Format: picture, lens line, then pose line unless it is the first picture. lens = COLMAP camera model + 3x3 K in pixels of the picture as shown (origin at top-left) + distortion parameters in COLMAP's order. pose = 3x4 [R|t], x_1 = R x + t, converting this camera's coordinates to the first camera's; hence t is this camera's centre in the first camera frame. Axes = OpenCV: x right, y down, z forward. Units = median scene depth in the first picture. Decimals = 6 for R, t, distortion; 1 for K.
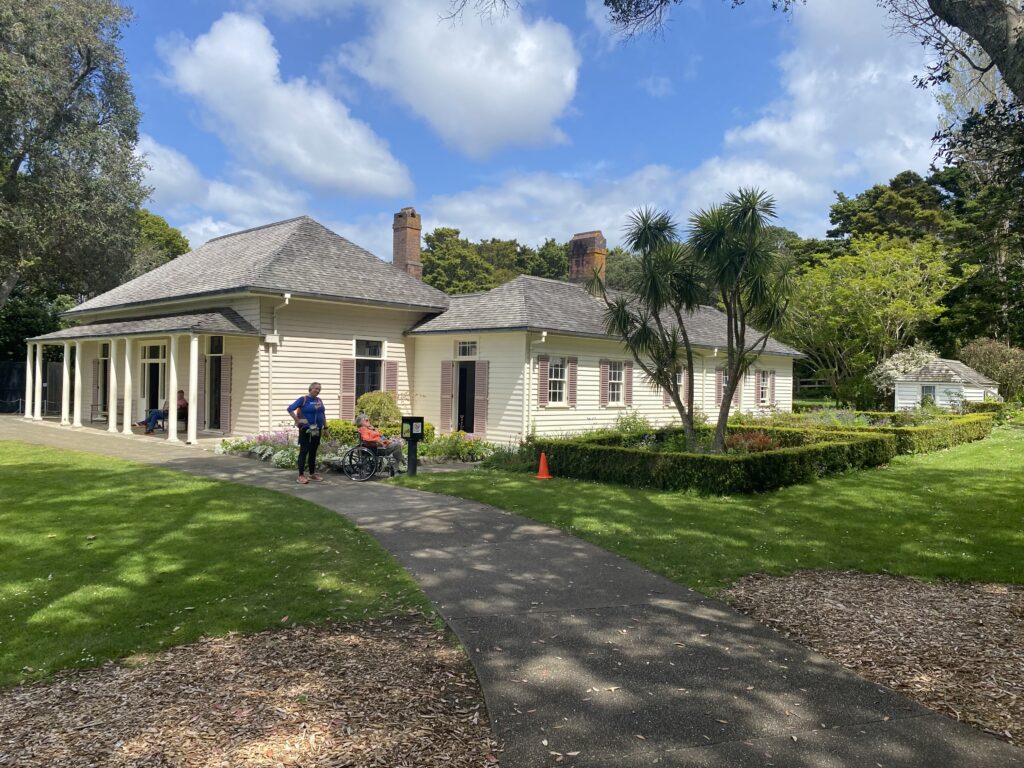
lens RADIAL K [[748.7, 0, 512.0], [0, 748.7, 384.0], [0, 0, 1]] dist [0.088586, -0.000018]
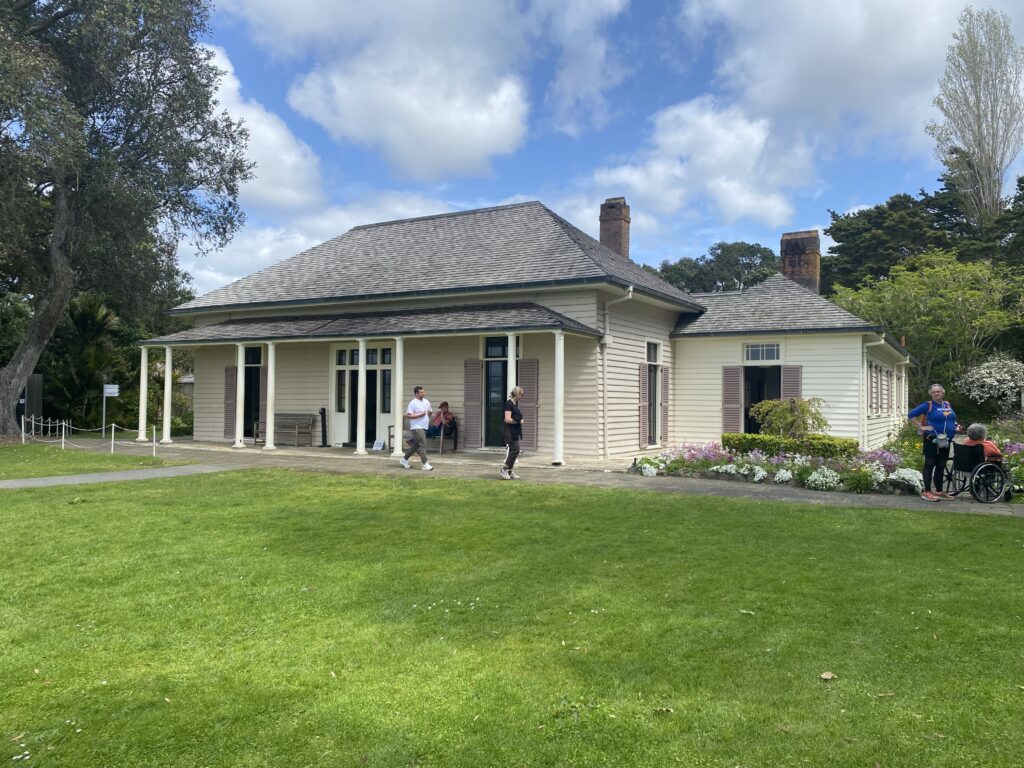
lens RADIAL K [[748.7, 0, 512.0], [0, 748.7, 384.0], [0, 0, 1]] dist [0.088586, -0.000018]
pose [[0.970842, -0.006137, 0.239641, -0.534879], [0.010539, 0.999798, -0.017095, 0.003335], [-0.239488, 0.019122, 0.970711, 0.177202]]
